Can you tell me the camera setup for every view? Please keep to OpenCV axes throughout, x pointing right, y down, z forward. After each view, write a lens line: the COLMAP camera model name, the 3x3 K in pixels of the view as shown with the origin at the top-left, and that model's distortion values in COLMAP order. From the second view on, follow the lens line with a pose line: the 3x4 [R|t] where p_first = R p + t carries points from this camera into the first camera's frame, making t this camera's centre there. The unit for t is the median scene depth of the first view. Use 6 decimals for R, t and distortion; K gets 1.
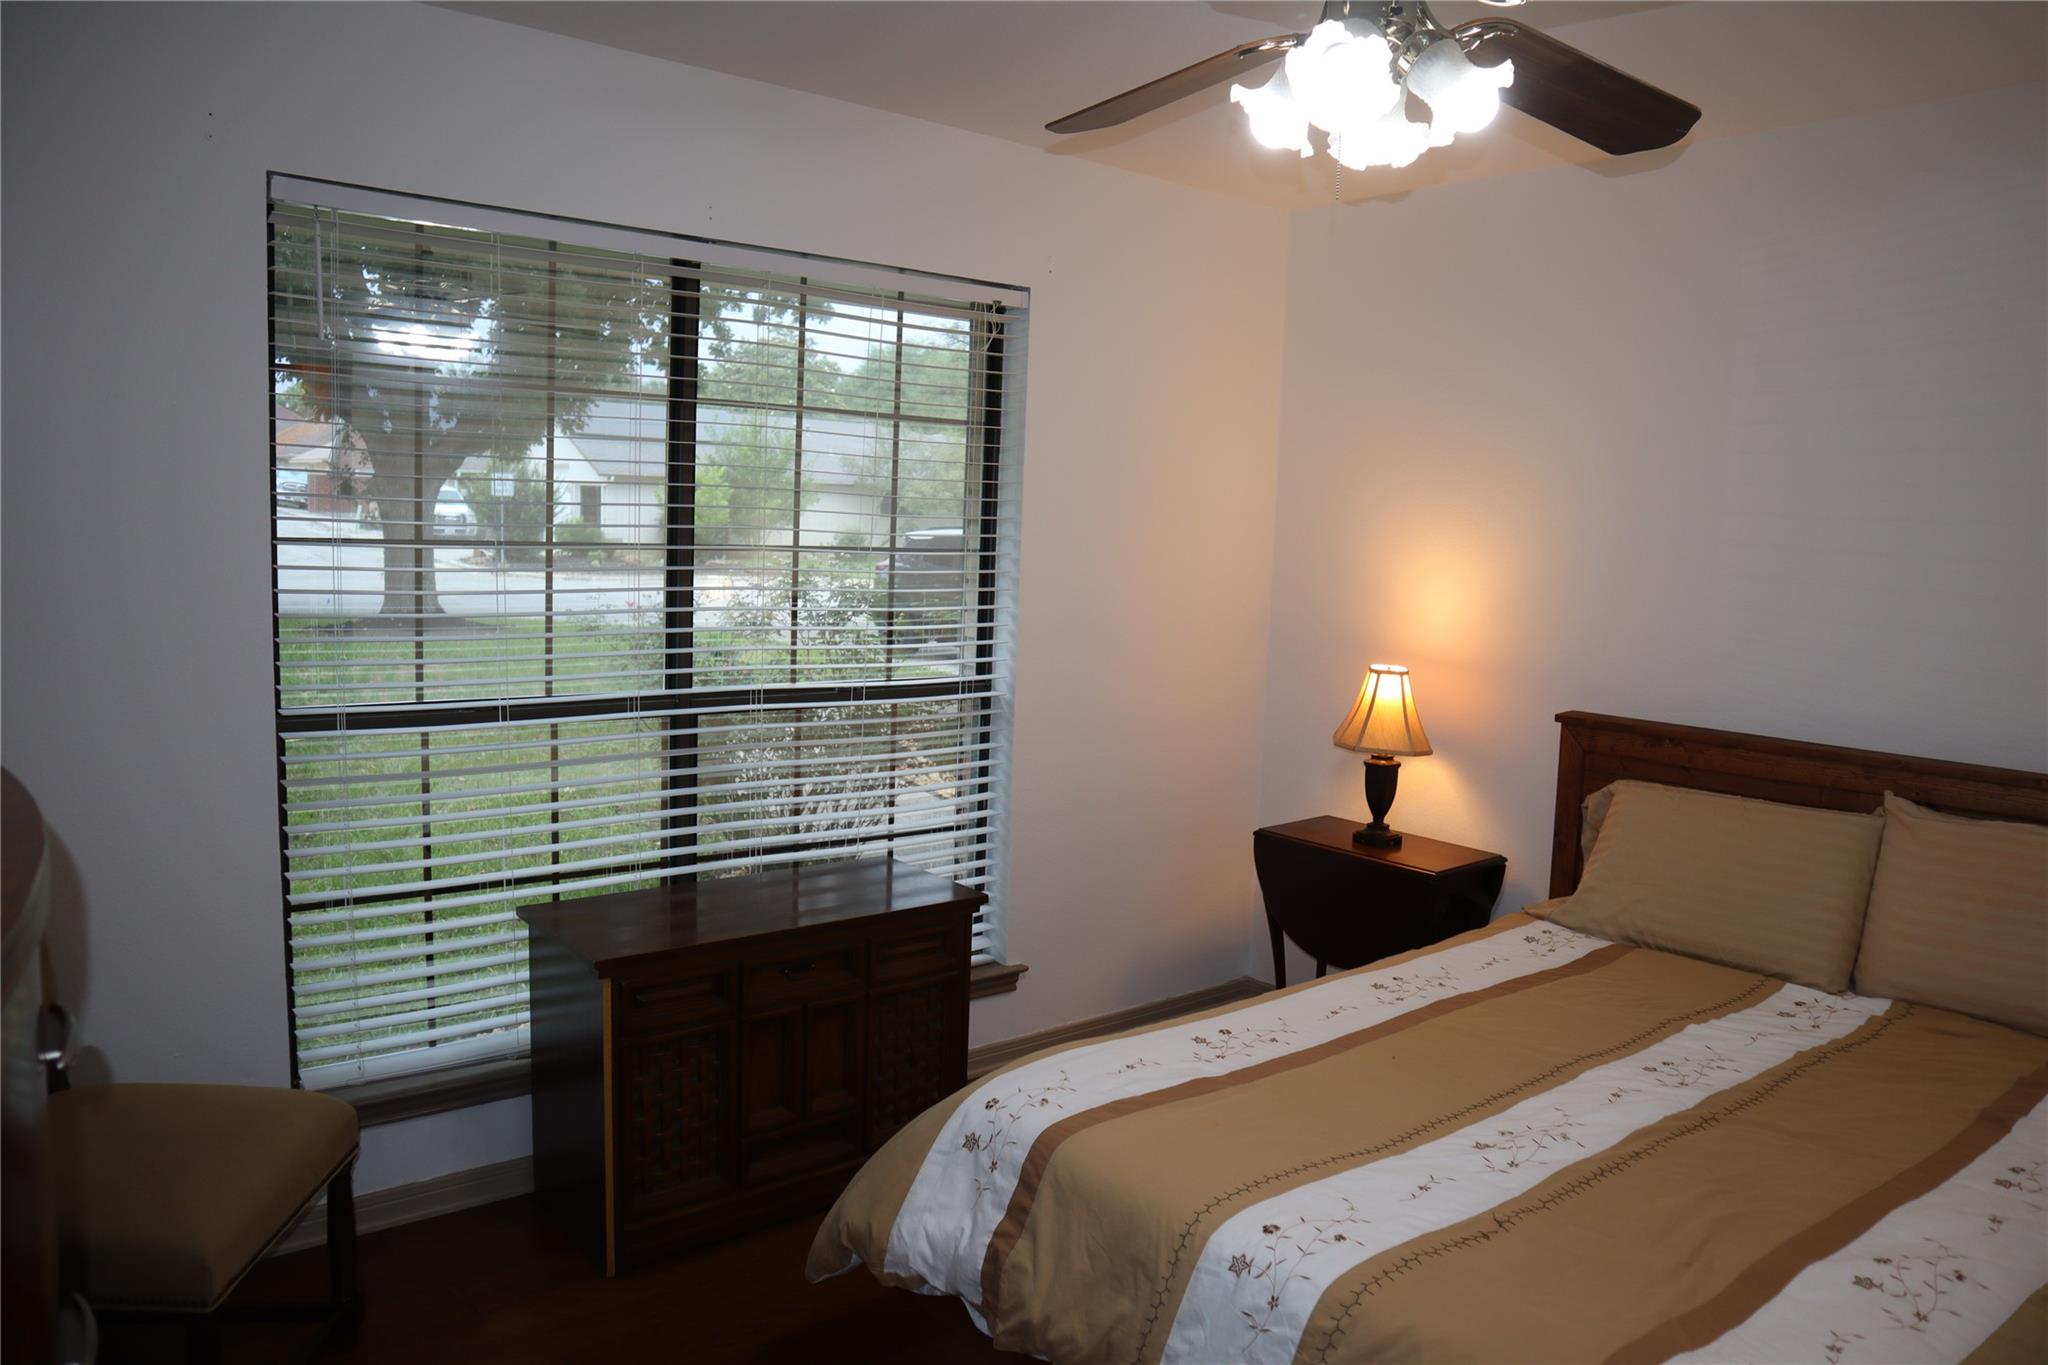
lens RADIAL K [[1467.6, 0, 981.7], [0, 1467.6, 698.1], [0, 0, 1]] dist [-0.176735, 0.132509]
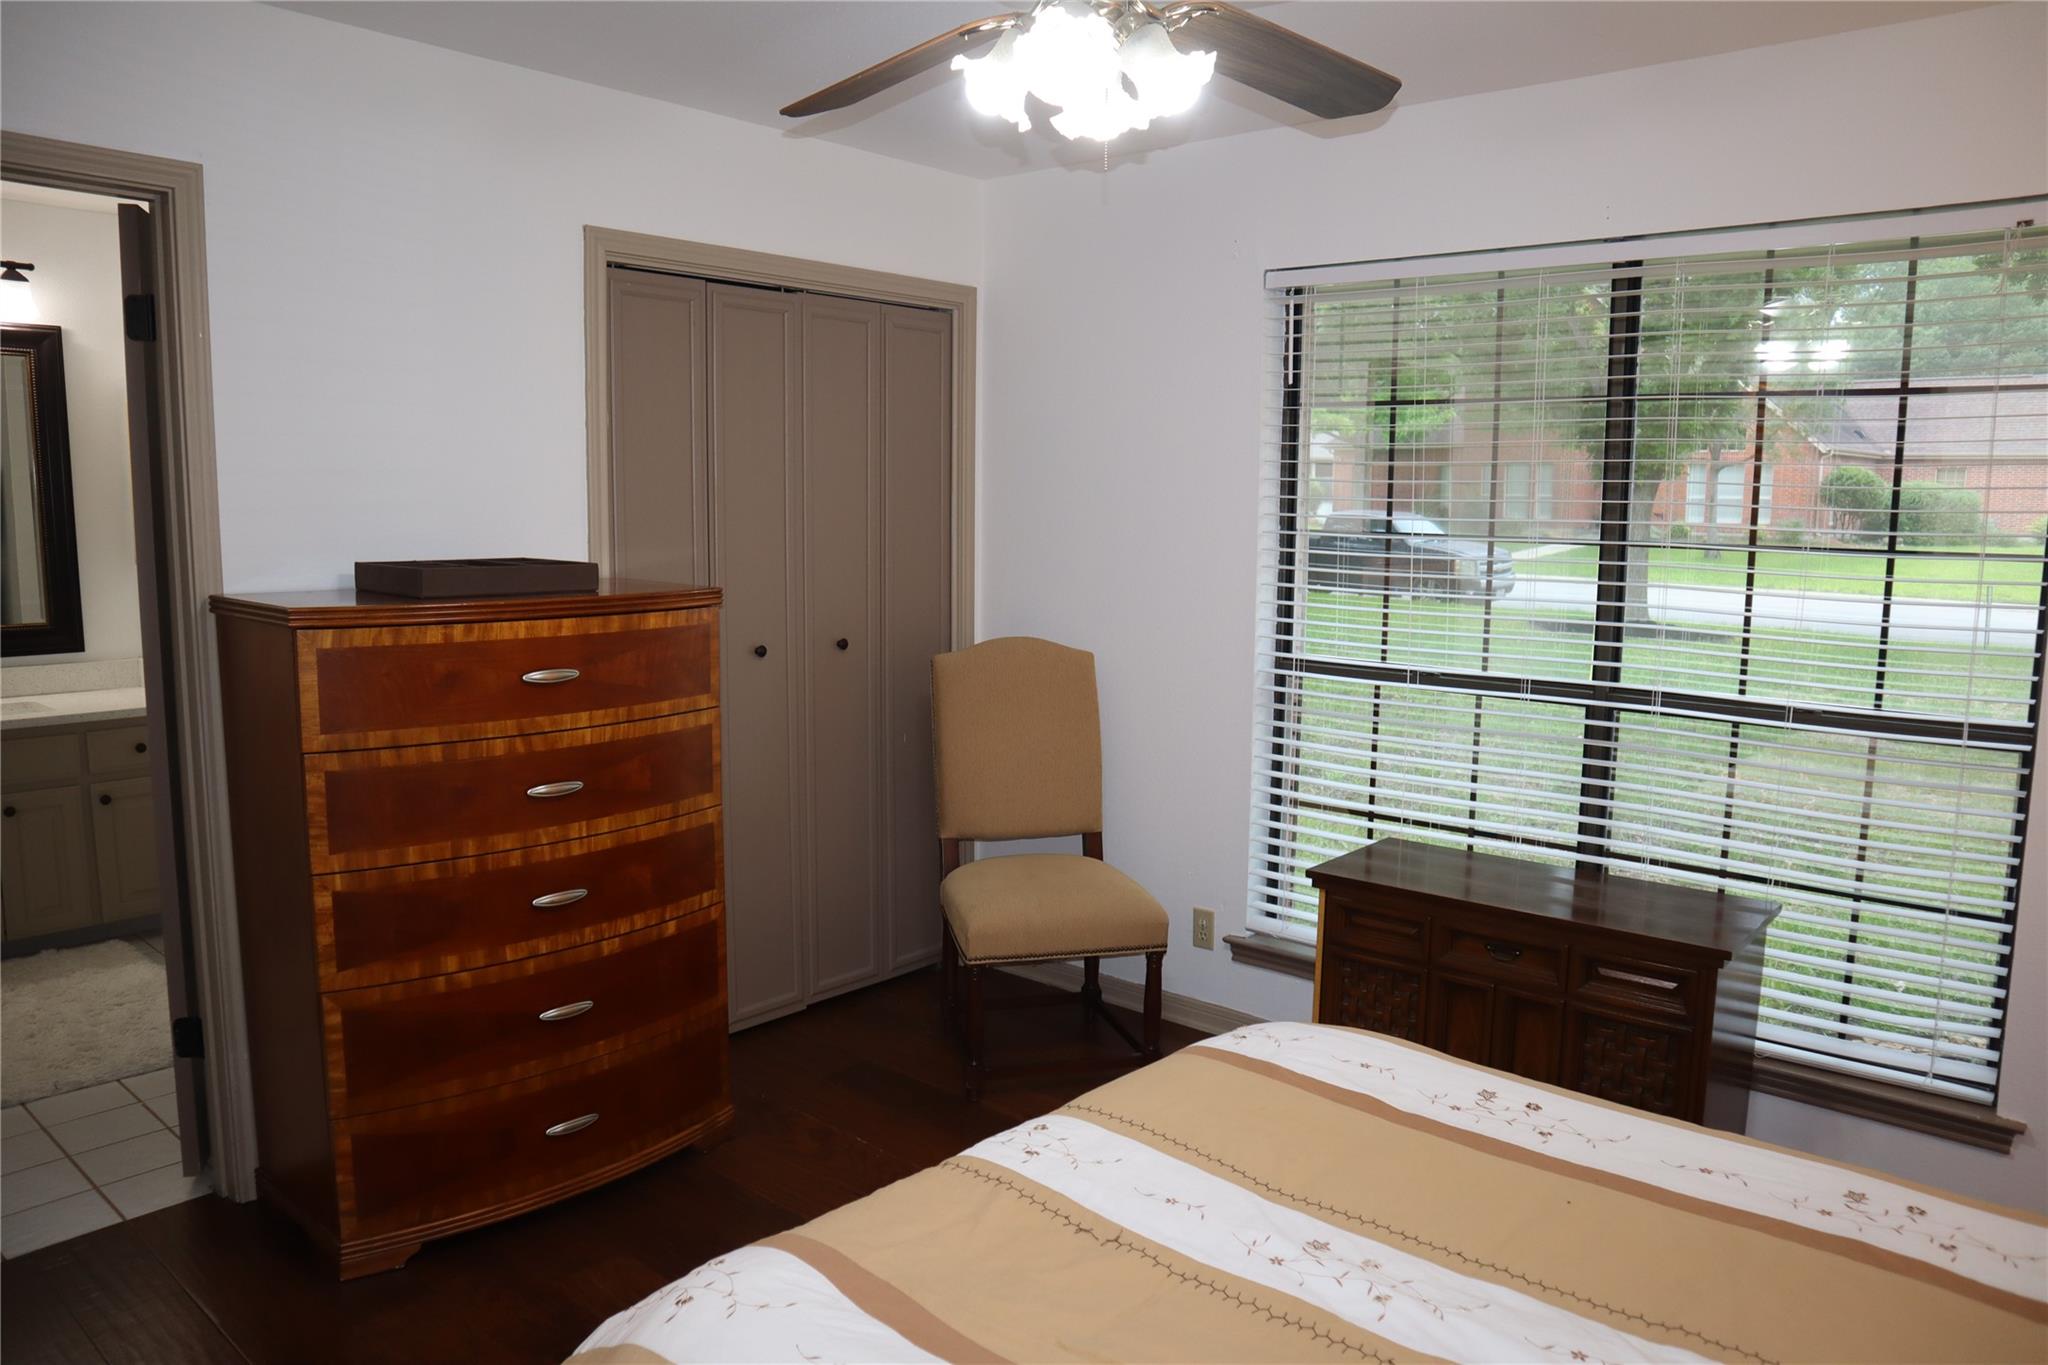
lens RADIAL K [[1467.6, 0, 981.7], [0, 1467.6, 698.1], [0, 0, 1]] dist [-0.176735, 0.132509]
pose [[0.150058, 0.106047, -0.982973, 0.743073], [-0.115206, 0.989333, 0.089146, -0.035437], [0.981942, 0.099867, 0.160675, 0.429534]]
